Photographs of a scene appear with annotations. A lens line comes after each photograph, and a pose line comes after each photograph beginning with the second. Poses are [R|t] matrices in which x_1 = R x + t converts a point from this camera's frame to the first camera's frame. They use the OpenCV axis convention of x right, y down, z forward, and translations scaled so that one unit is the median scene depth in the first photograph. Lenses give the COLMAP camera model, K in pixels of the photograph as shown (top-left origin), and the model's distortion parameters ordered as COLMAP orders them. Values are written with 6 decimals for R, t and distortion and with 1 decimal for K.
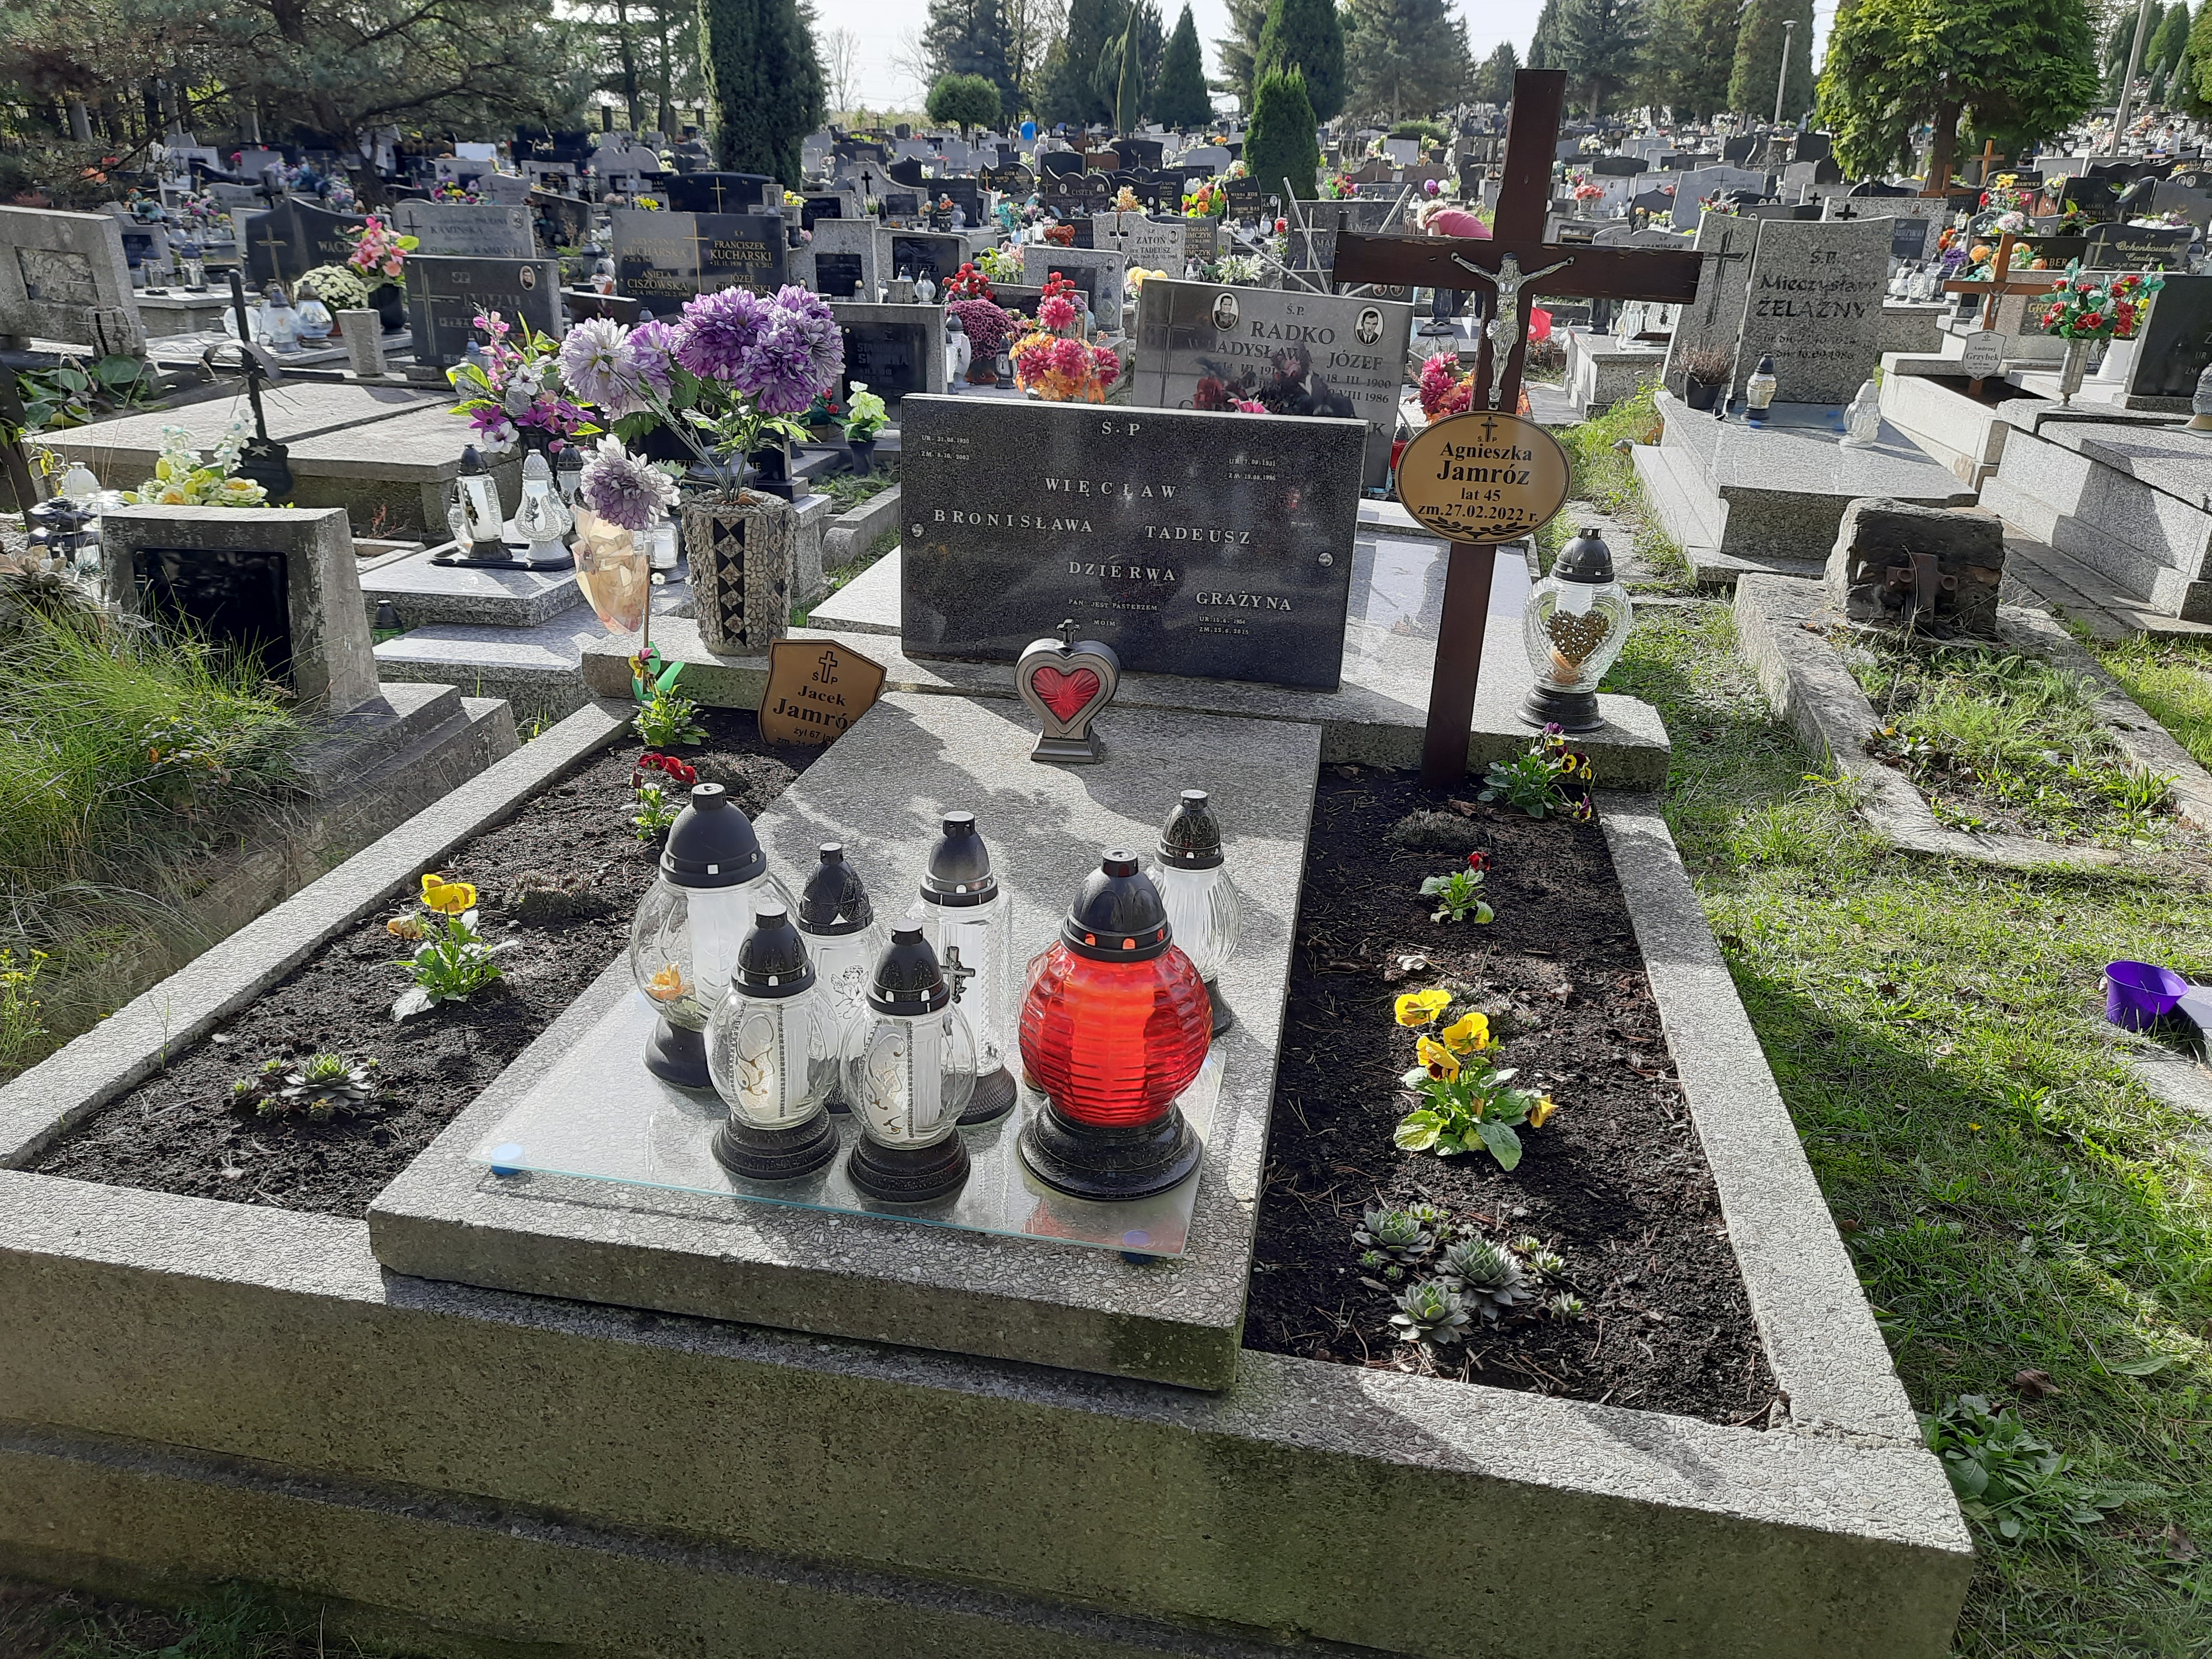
lens RADIAL K [[1587.2, 0, 1106.0], [0, 1587.2, 829.5], [0, 0, 1]] dist [0.002813, -0.000629]
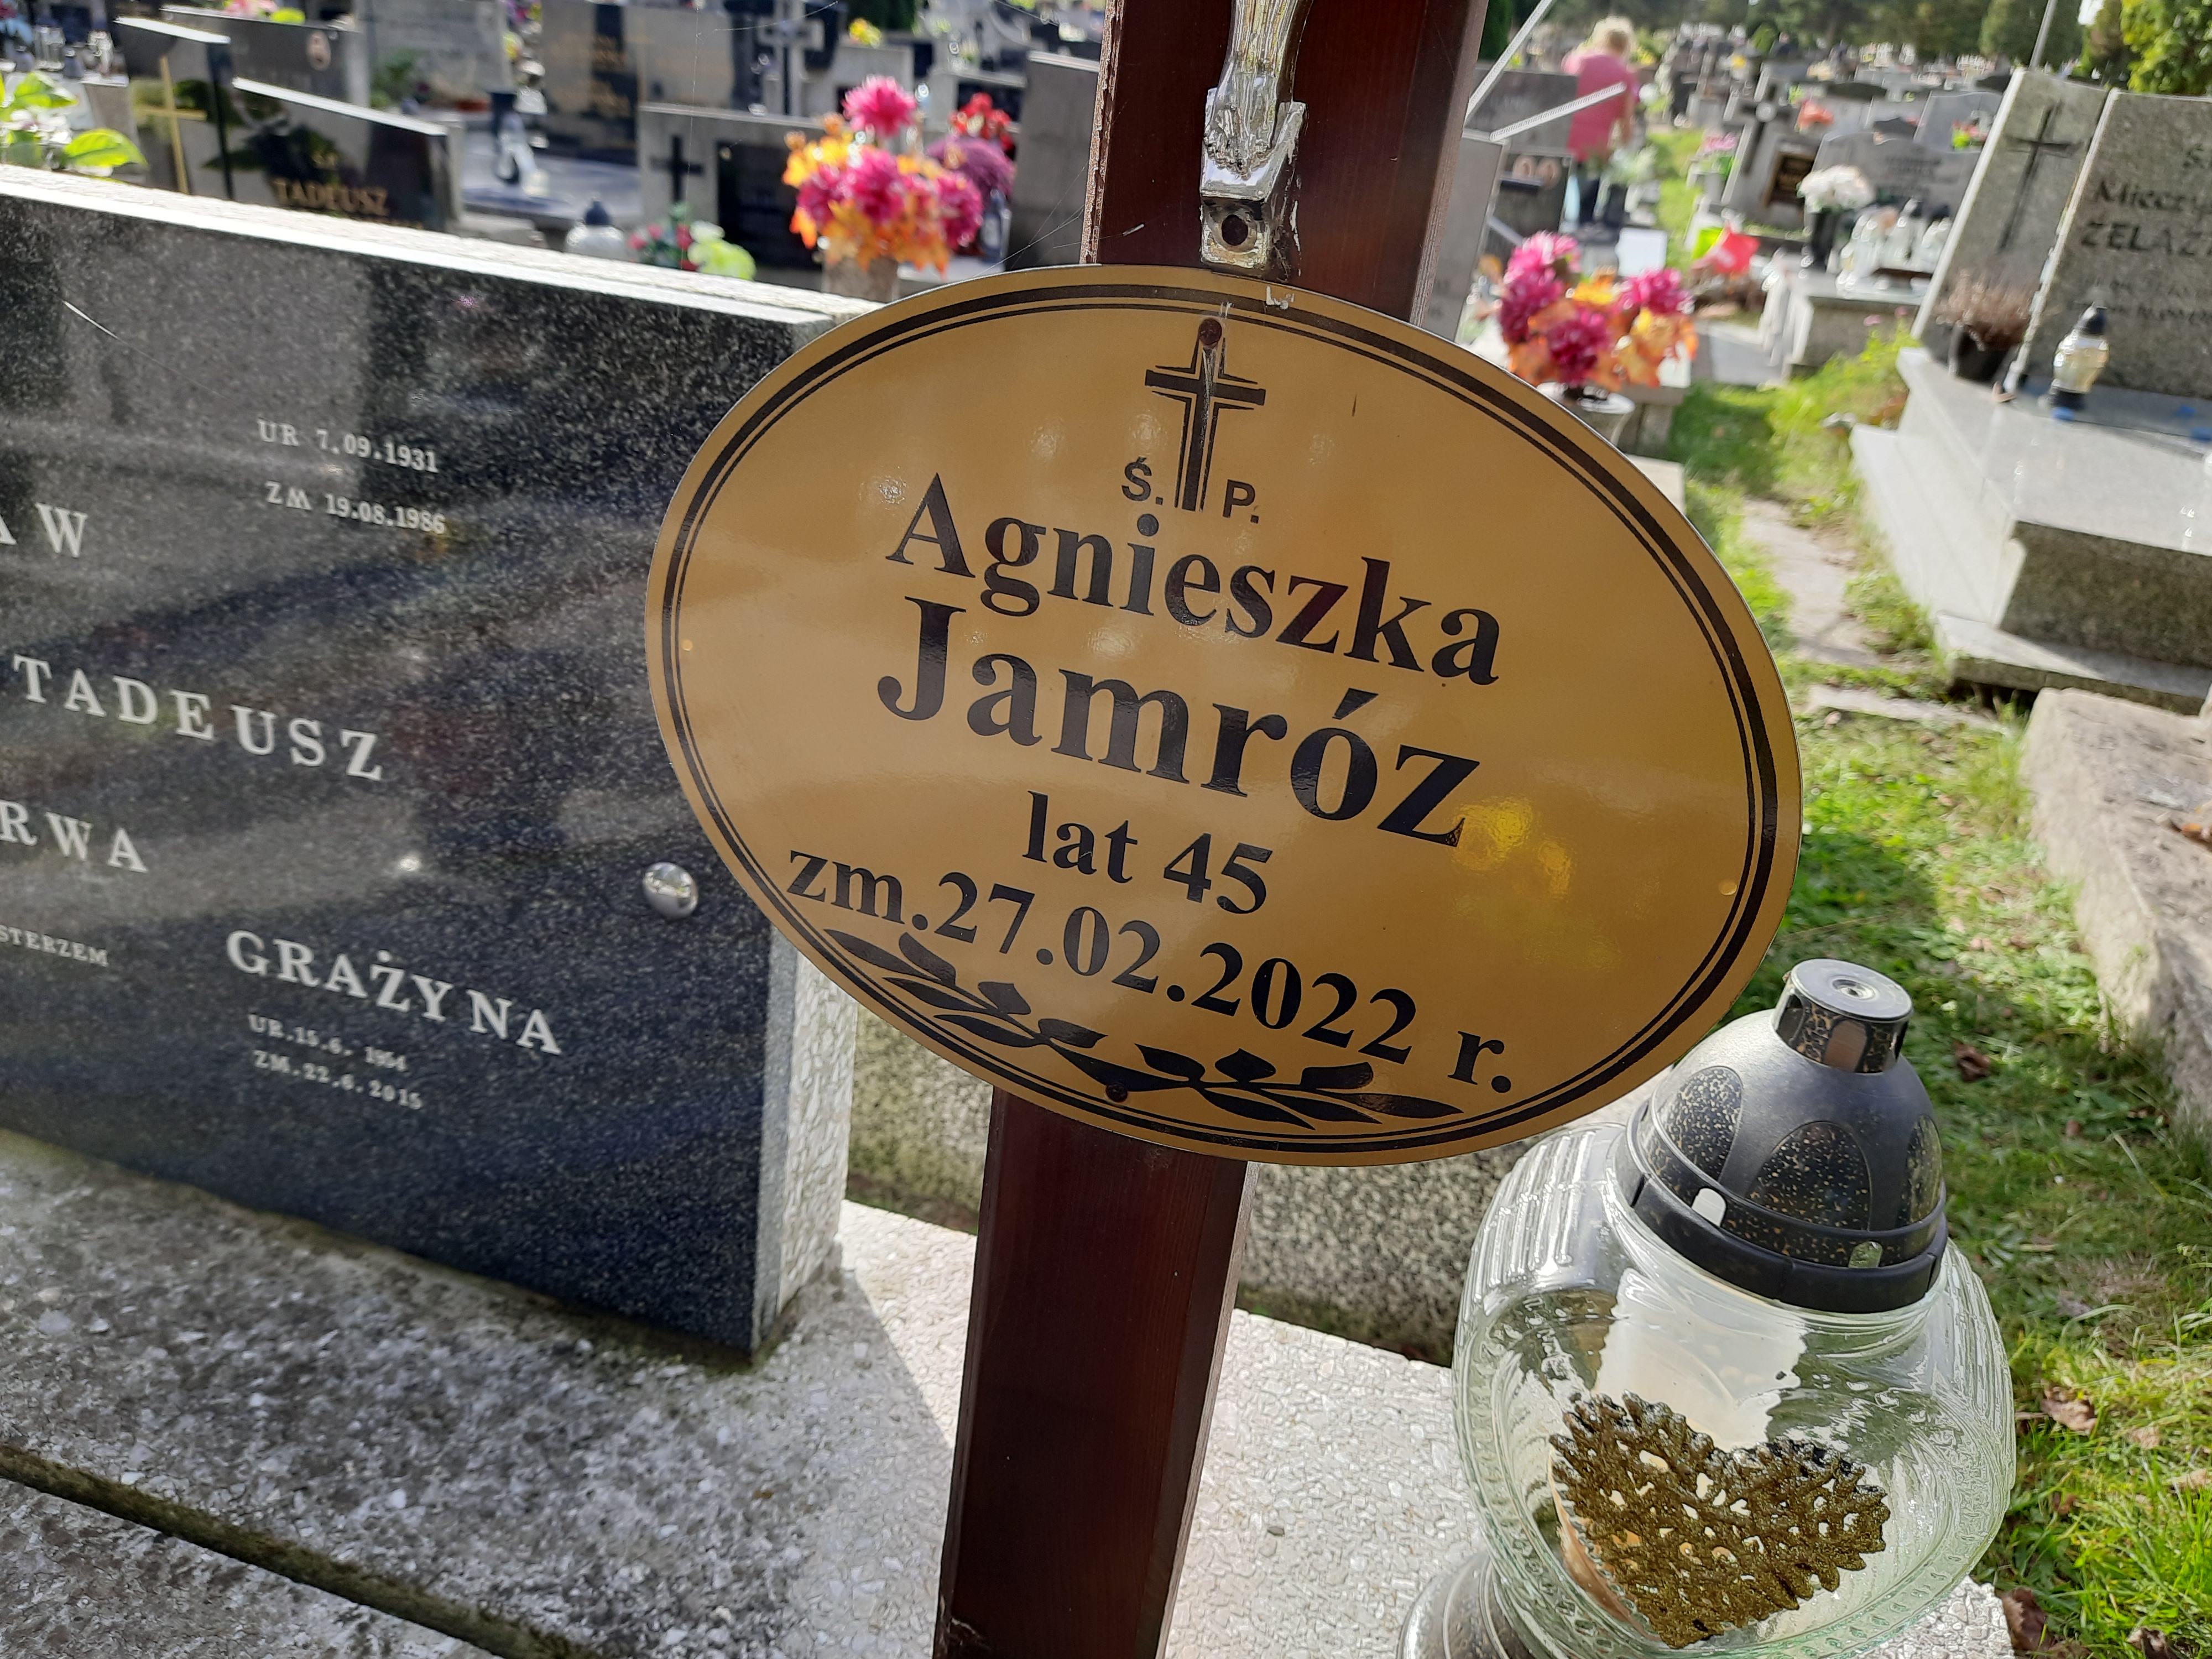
lens RADIAL K [[1659.2, 0, 1106.0], [0, 1659.2, 829.5], [0, 0, 1]] dist [-0.007418, -0.001311]
pose [[0.992116, 0.109967, -0.060116, 0.103952], [-0.107270, 0.993147, 0.046394, -0.094672], [0.064806, -0.039579, 0.997113, 0.364563]]
